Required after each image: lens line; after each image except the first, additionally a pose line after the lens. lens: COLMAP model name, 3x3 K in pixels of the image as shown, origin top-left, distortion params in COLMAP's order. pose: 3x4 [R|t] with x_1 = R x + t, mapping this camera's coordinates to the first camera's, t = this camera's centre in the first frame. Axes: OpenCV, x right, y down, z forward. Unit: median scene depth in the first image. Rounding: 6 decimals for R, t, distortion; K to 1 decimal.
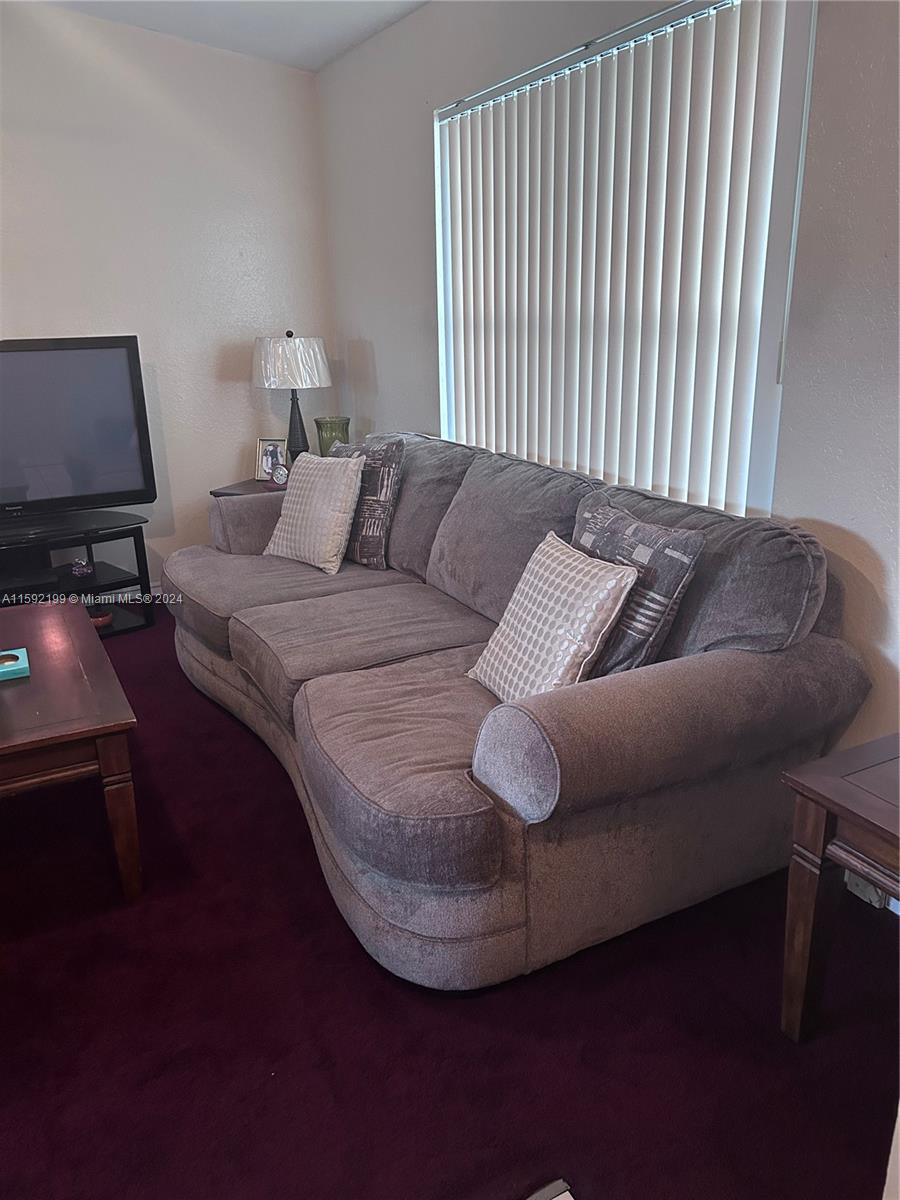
lens RADIAL K [[907.3, 0, 450.0], [0, 907.3, 600.0], [0, 0, 1]] dist [0.041852, -0.007824]
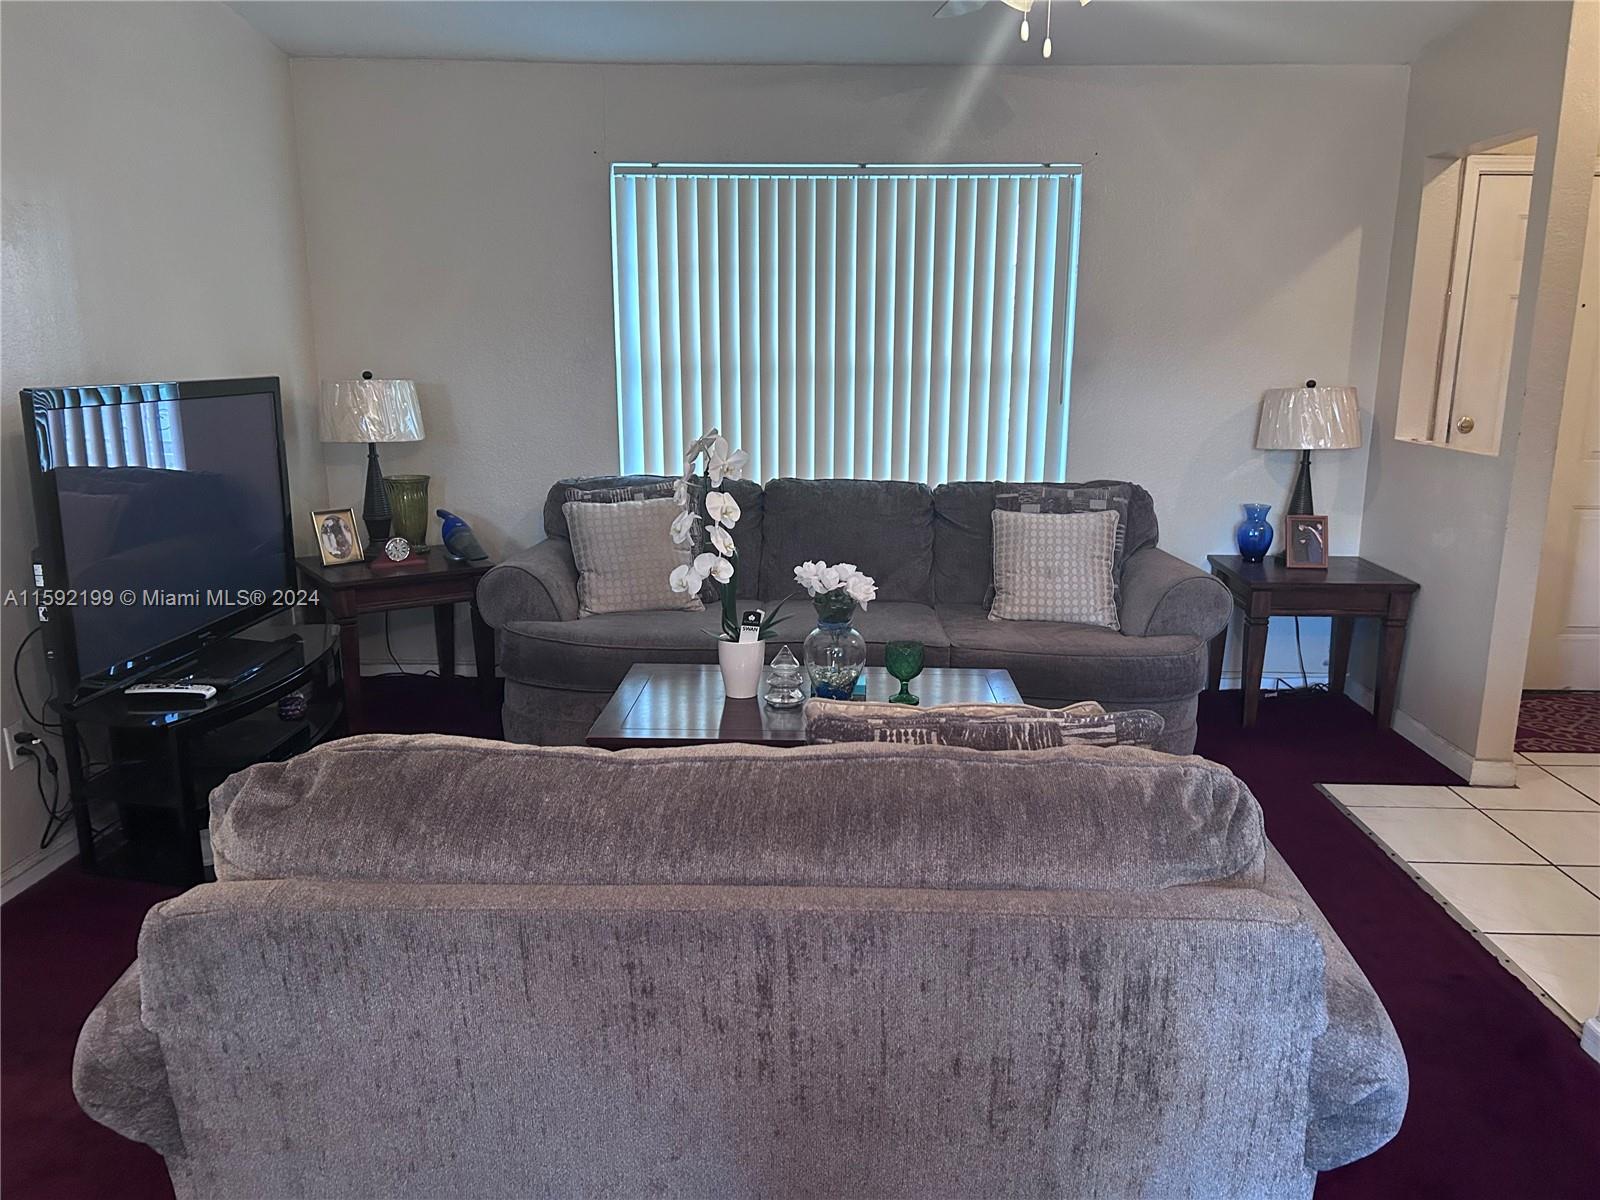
lens RADIAL K [[1209.7, 0, 800.0], [0, 1209.7, 600.0], [0, 0, 1]] dist [0.041852, -0.007824]
pose [[0.505308, -0.150019, 0.849799, -0.982440], [0.239921, 0.970370, 0.028642, -0.046049], [-0.828916, 0.189412, 0.526329, 0.182512]]
